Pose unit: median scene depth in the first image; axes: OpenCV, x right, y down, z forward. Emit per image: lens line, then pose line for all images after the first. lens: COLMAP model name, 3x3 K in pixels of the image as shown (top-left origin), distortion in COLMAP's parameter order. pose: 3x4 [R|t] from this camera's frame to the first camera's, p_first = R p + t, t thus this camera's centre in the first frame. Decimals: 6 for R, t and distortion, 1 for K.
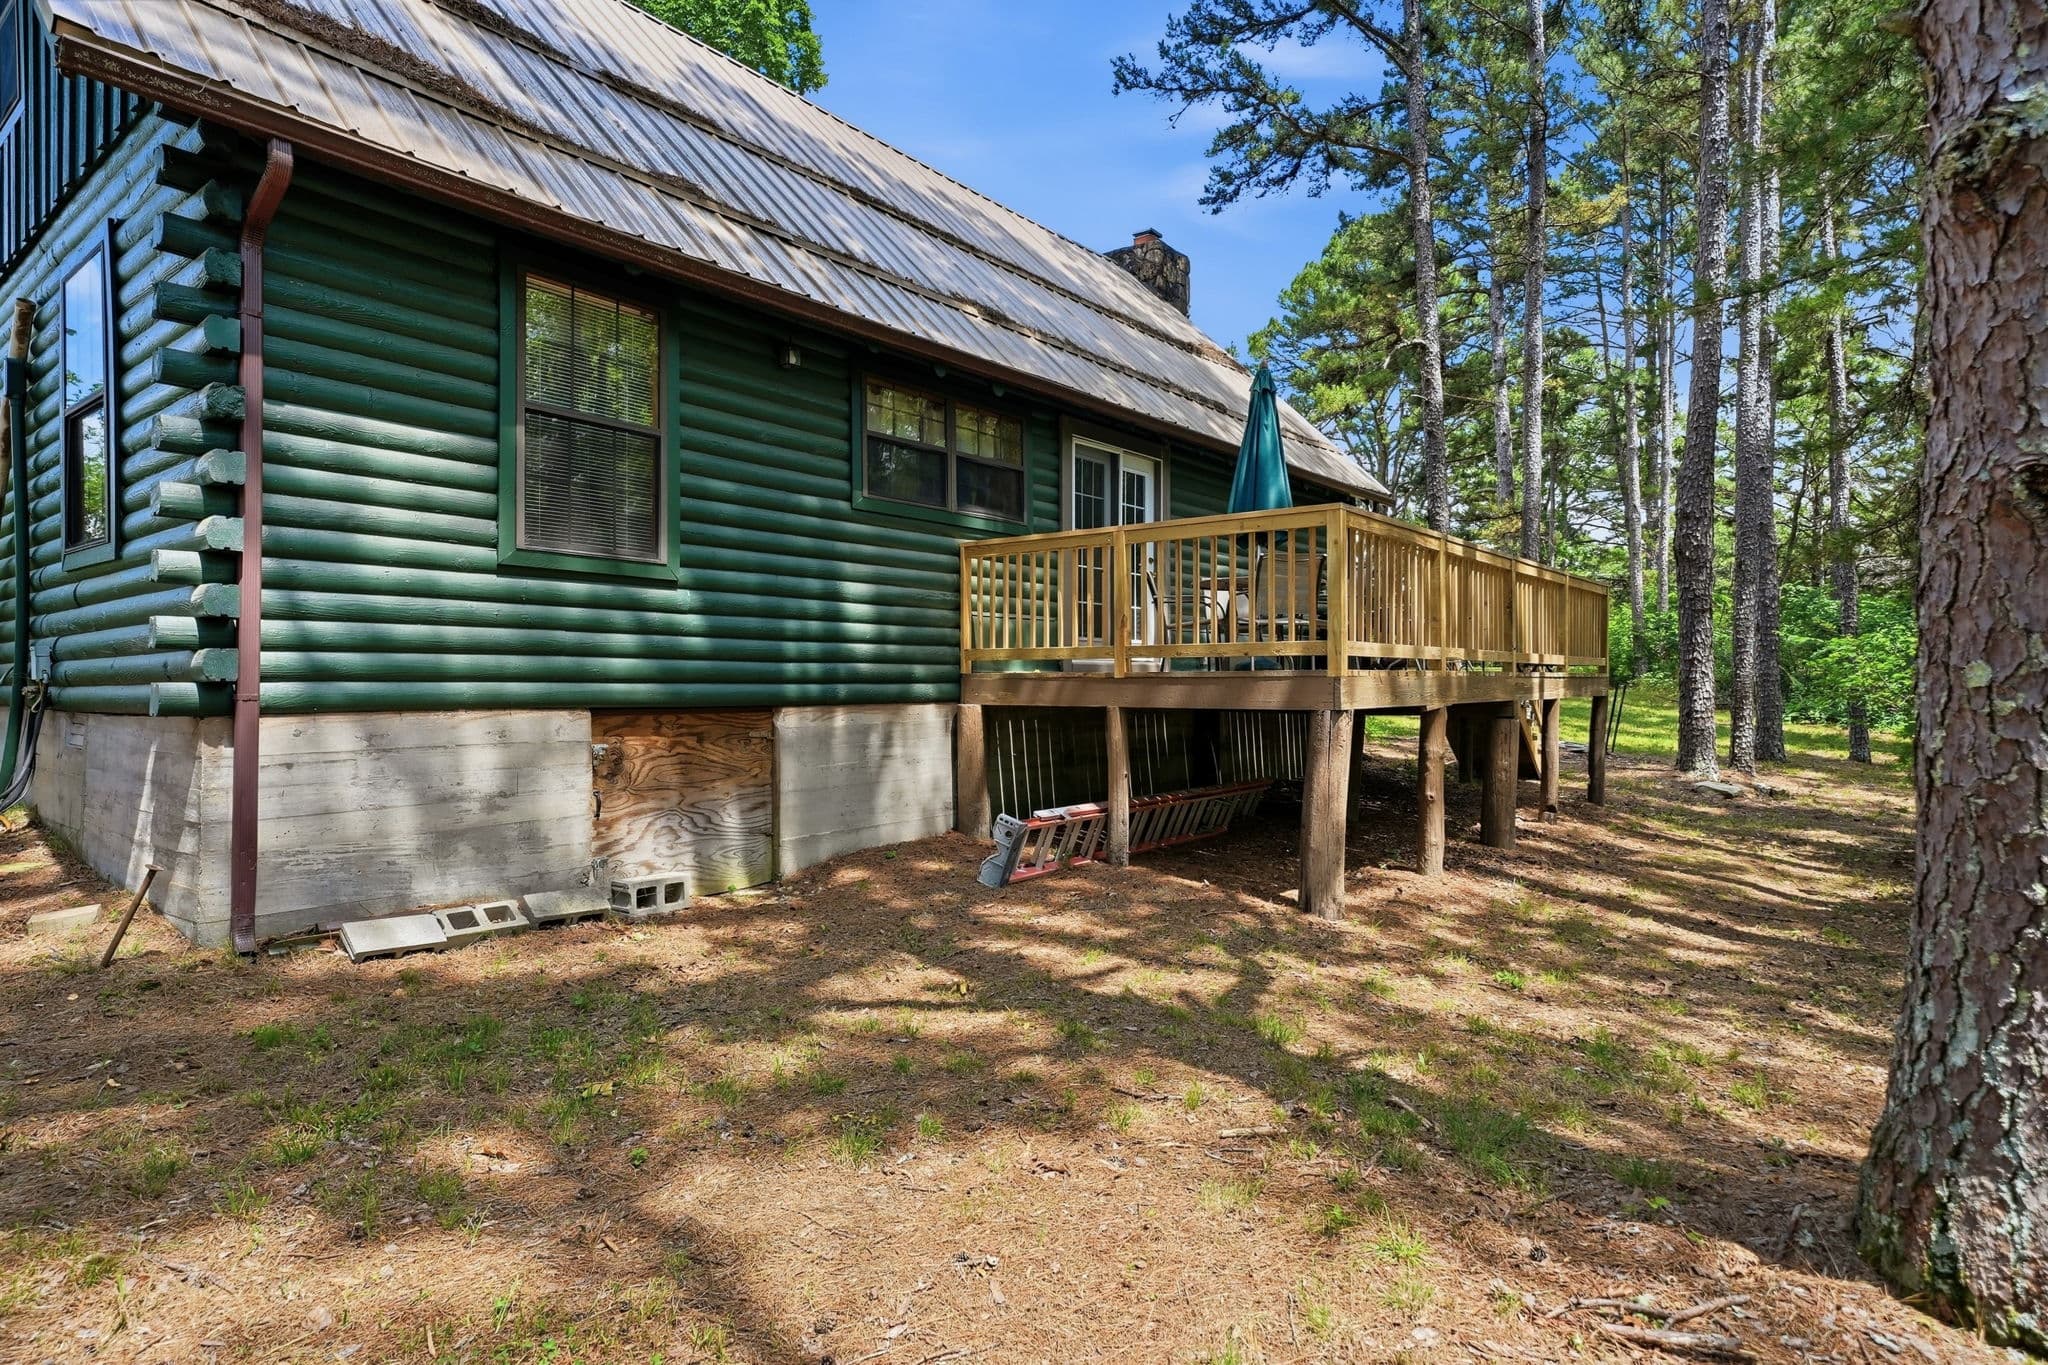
lens RADIAL K [[1082.9, 0, 1021.9], [0, 1082.9, 677.1], [0, 0, 1]] dist [0.020718, 0.001032]
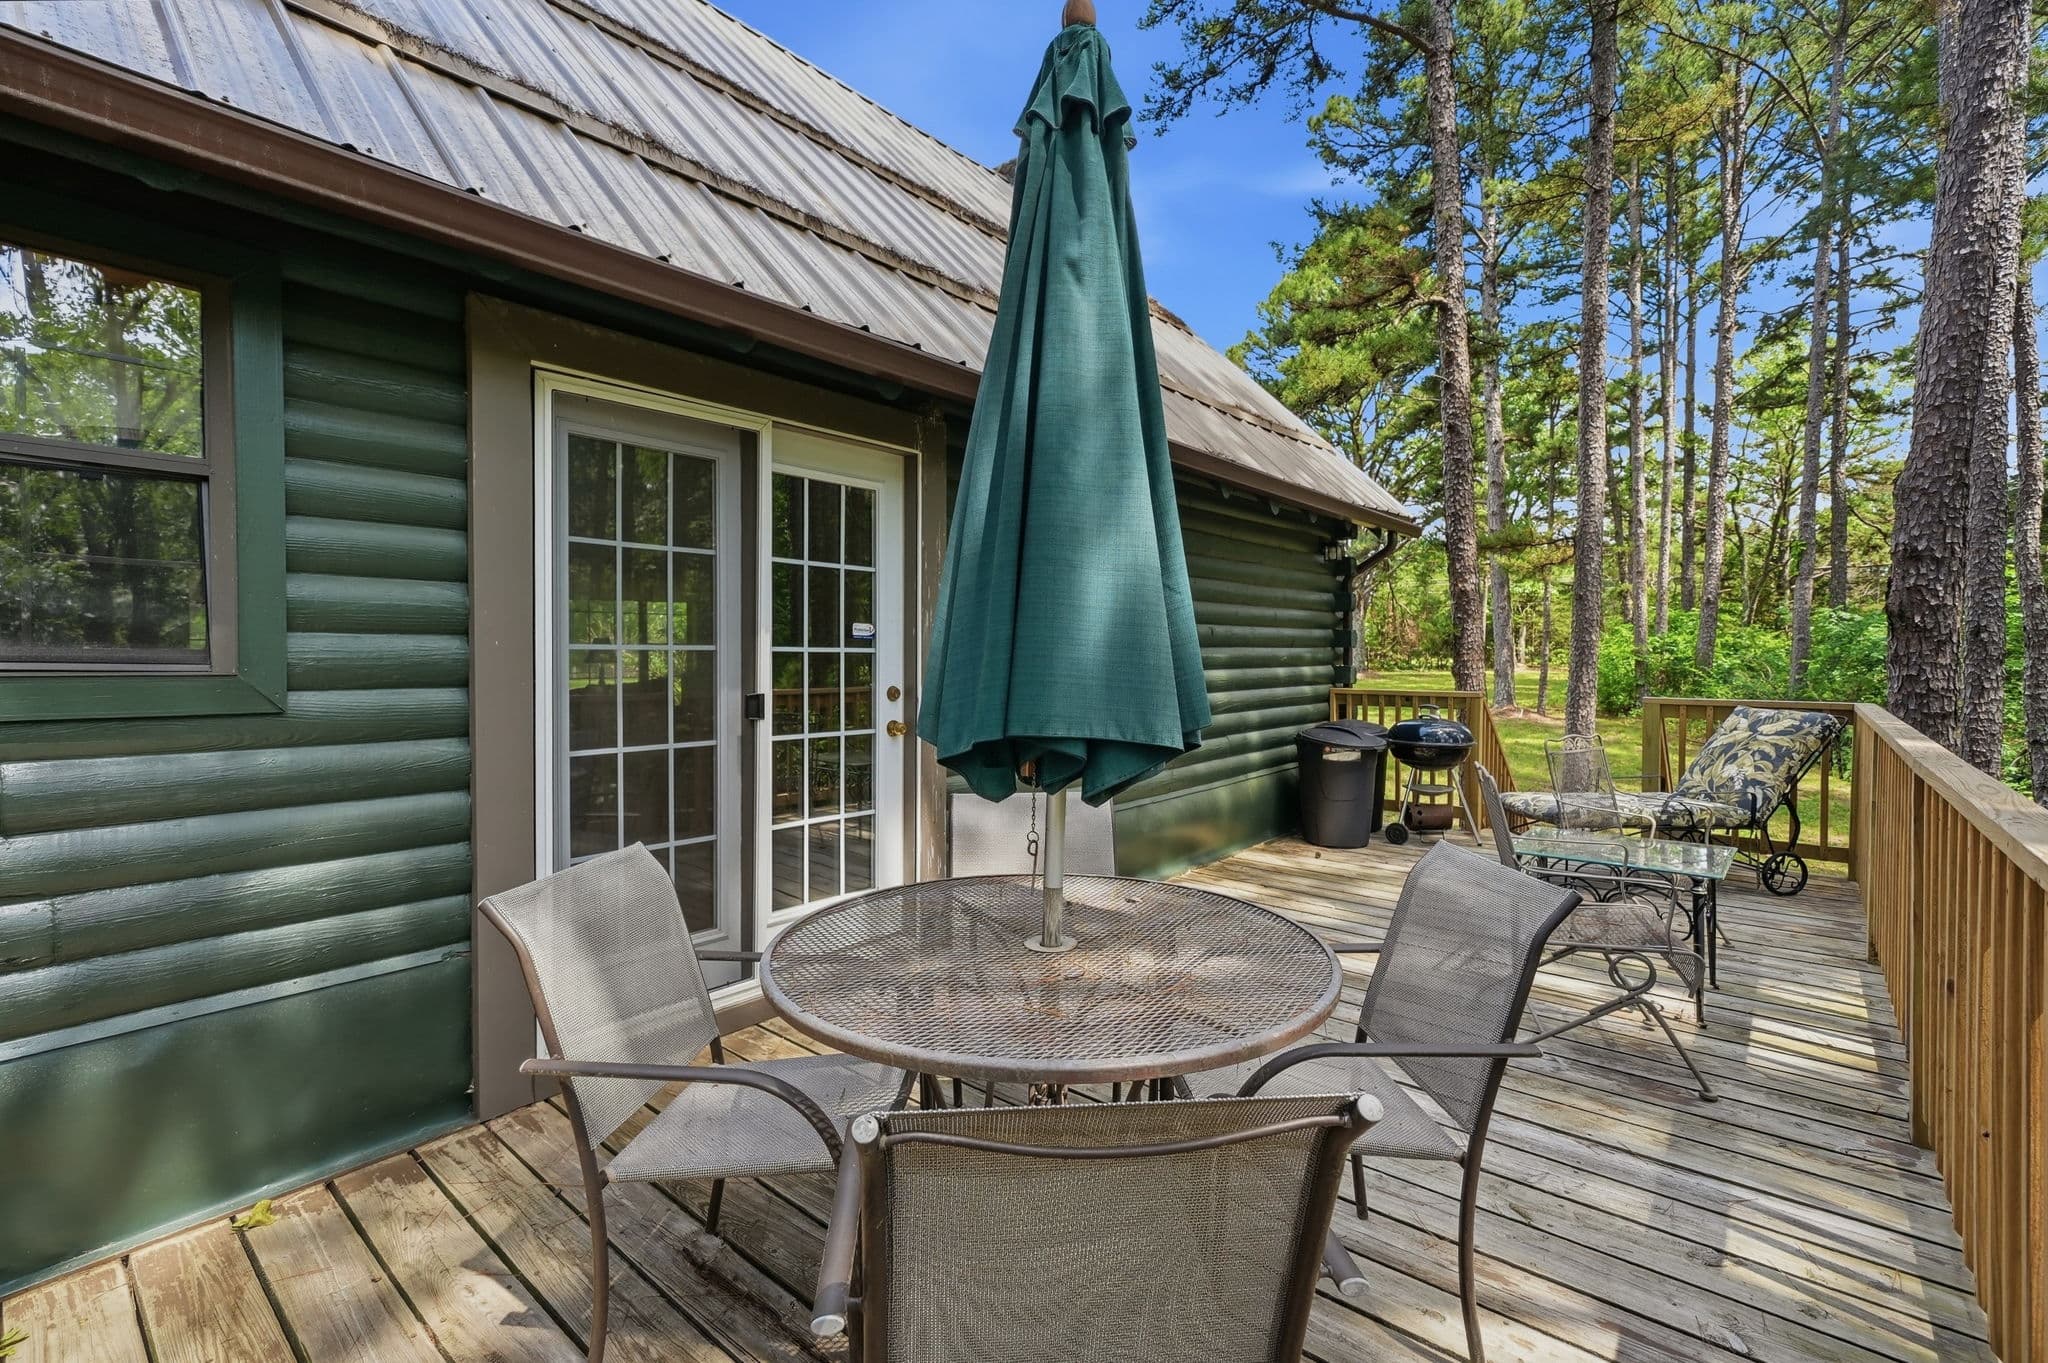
lens RADIAL K [[881.8, 0, 1034.2], [0, 881.8, 664.2], [0, 0, 1]] dist [0.010994, 0.000043]
pose [[0.999840, 0.003856, -0.017450, 0.106179], [-0.003587, 0.999874, 0.015459, -0.073908], [0.017508, -0.015394, 0.999728, 0.395078]]
